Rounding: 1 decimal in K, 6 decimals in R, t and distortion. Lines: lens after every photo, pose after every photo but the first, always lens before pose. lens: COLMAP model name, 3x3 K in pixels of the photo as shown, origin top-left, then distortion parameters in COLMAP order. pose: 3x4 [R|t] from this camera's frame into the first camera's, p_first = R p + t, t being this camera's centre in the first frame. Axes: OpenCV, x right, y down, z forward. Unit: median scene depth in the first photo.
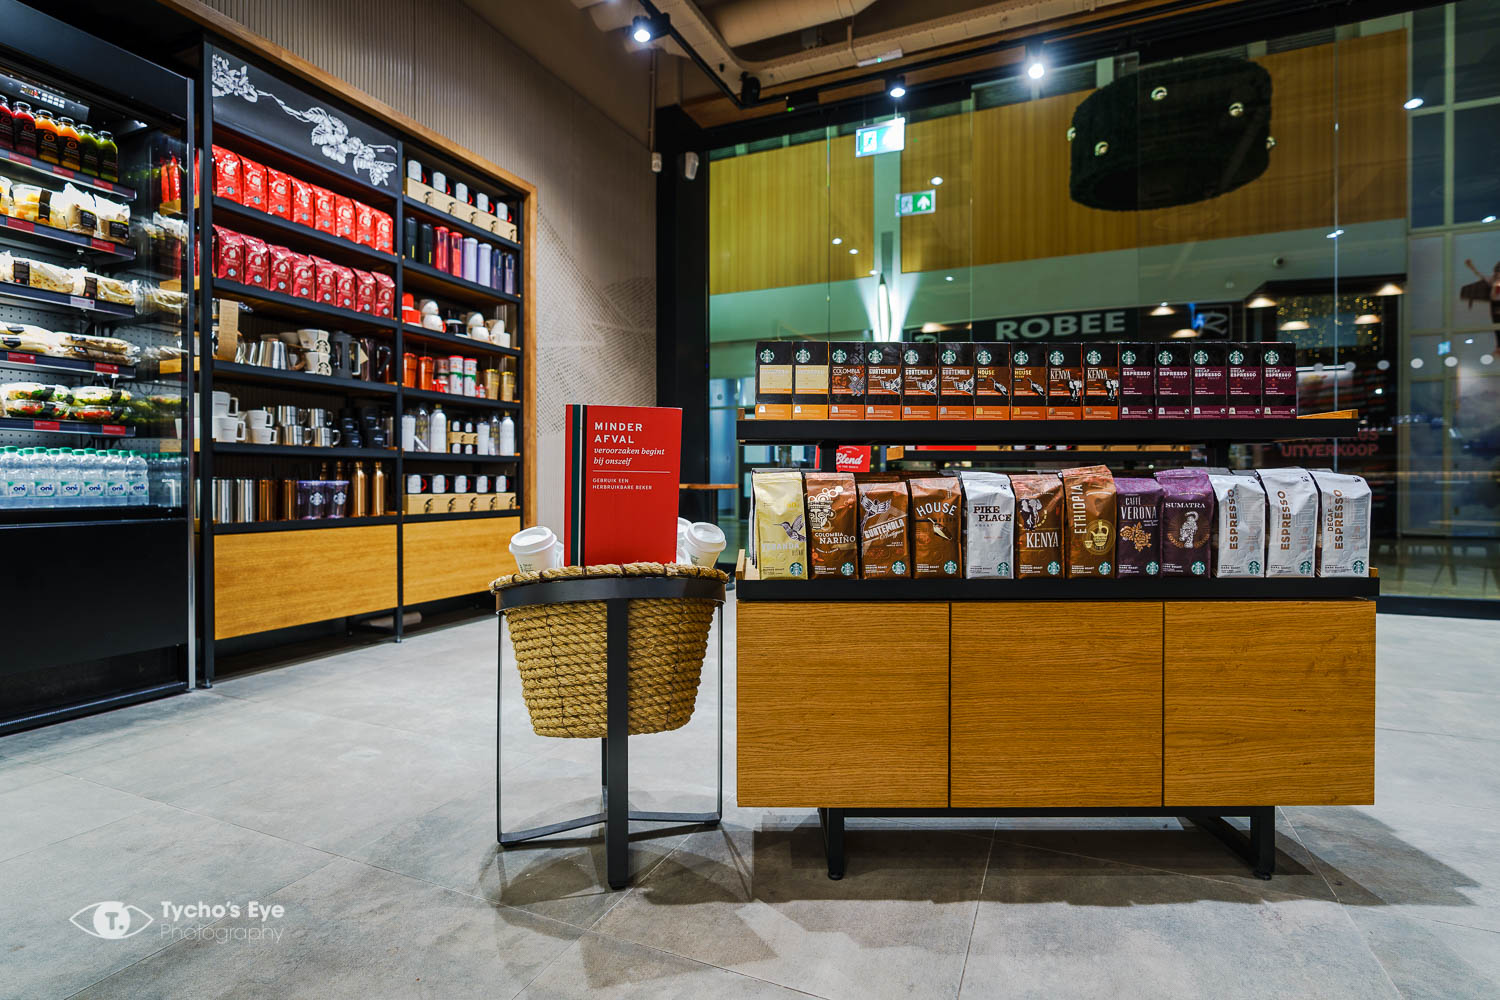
lens RADIAL K [[732.2, 0, 746.3], [0, 732.2, 485.4], [0, 0, 1]] dist [-0.029838, 0.000208]
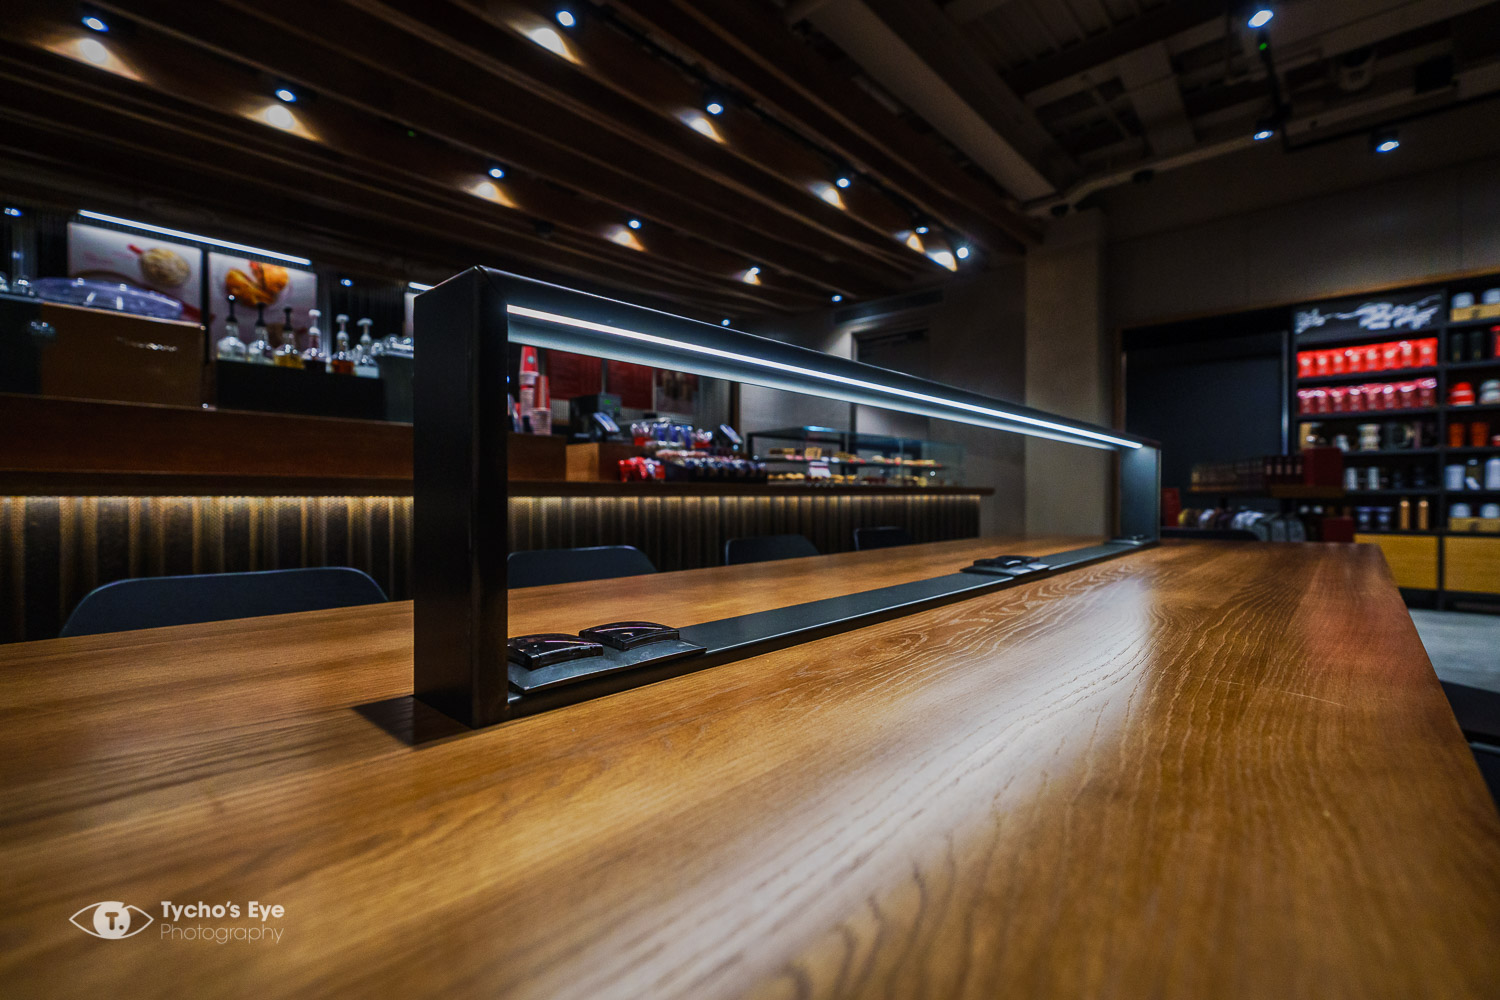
lens RADIAL K [[670.8, 0, 751.7], [0, 670.8, 497.3], [0, 0, 1]] dist [-0.000862, 0.000037]
pose [[-0.323707, -0.000898, -0.946157, 1.272643], [-0.004775, 0.999988, 0.000685, -0.022059], [0.946145, 0.004740, -0.323708, 0.058673]]
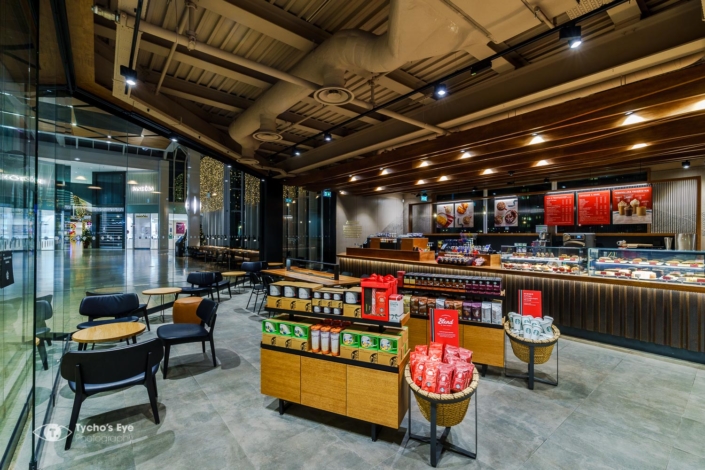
lens RADIAL K [[318.1, 0, 351.8], [0, 318.1, 233.5], [0, 0, 1]] dist [-0.007895, -0.000091]
pose [[-0.886071, -0.005405, 0.463518, -0.029326], [-0.006396, 0.999979, -0.000566, -0.209660], [-0.463505, -0.003466, -0.886087, 1.457564]]
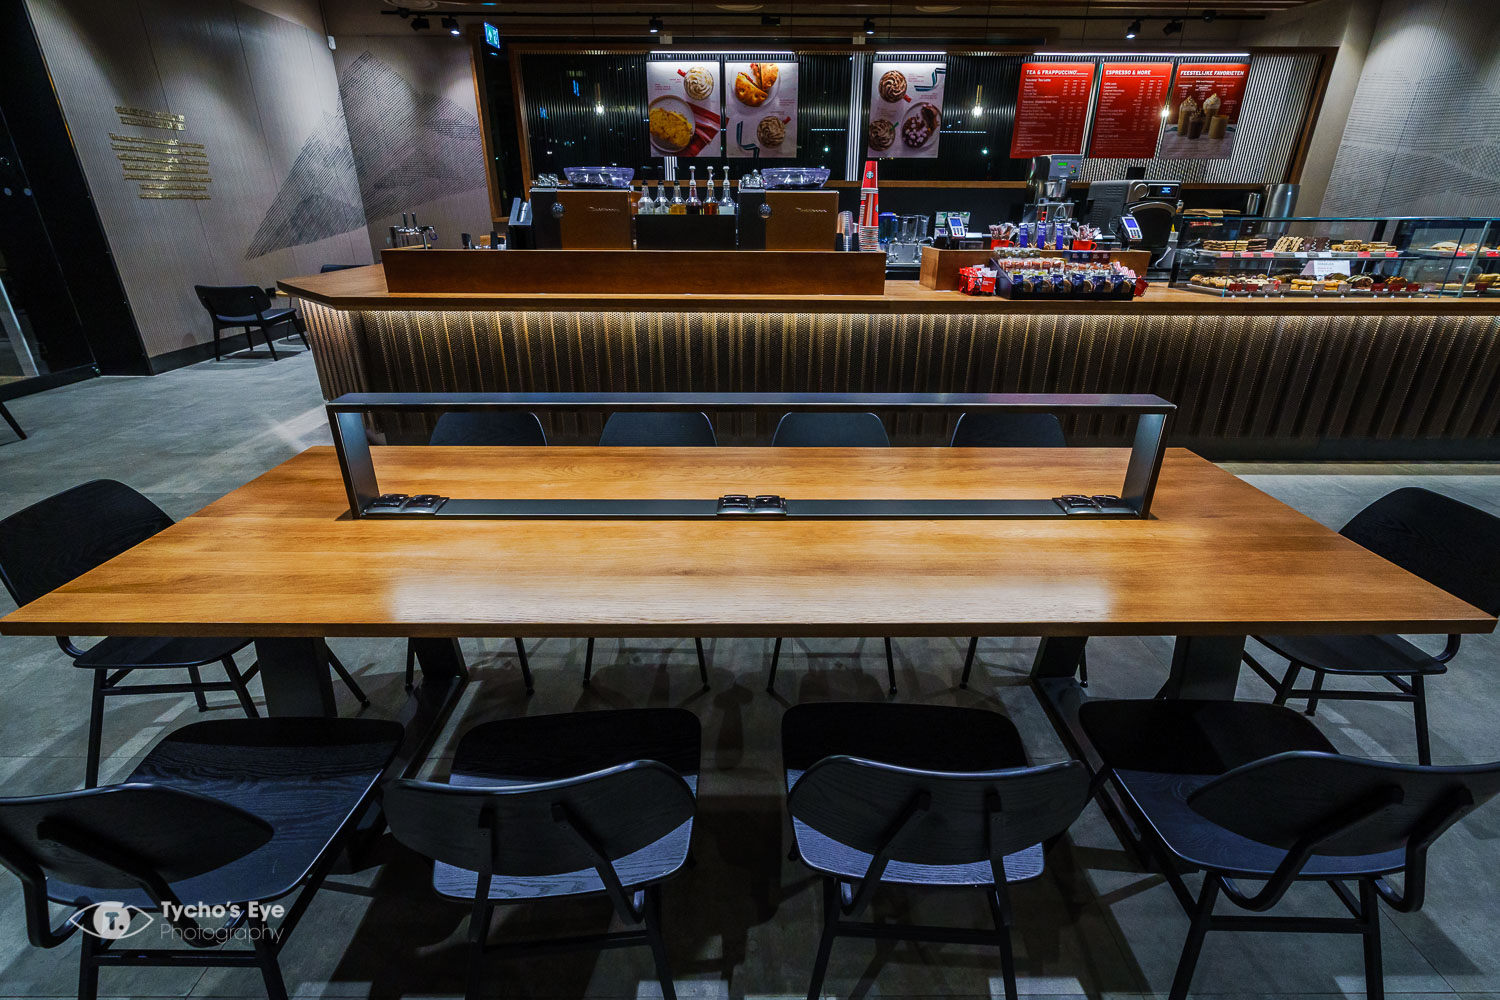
lens RADIAL K [[681.7, 0, 754.1], [0, 681.7, 497.1], [0, 0, 1]] dist [-0.004186, -0.000032]
pose [[-0.914348, 0.154415, -0.374332, 1.112202], [-0.007502, 0.917817, 0.396933, -0.168332], [0.404860, 0.365743, -0.838045, 0.421407]]
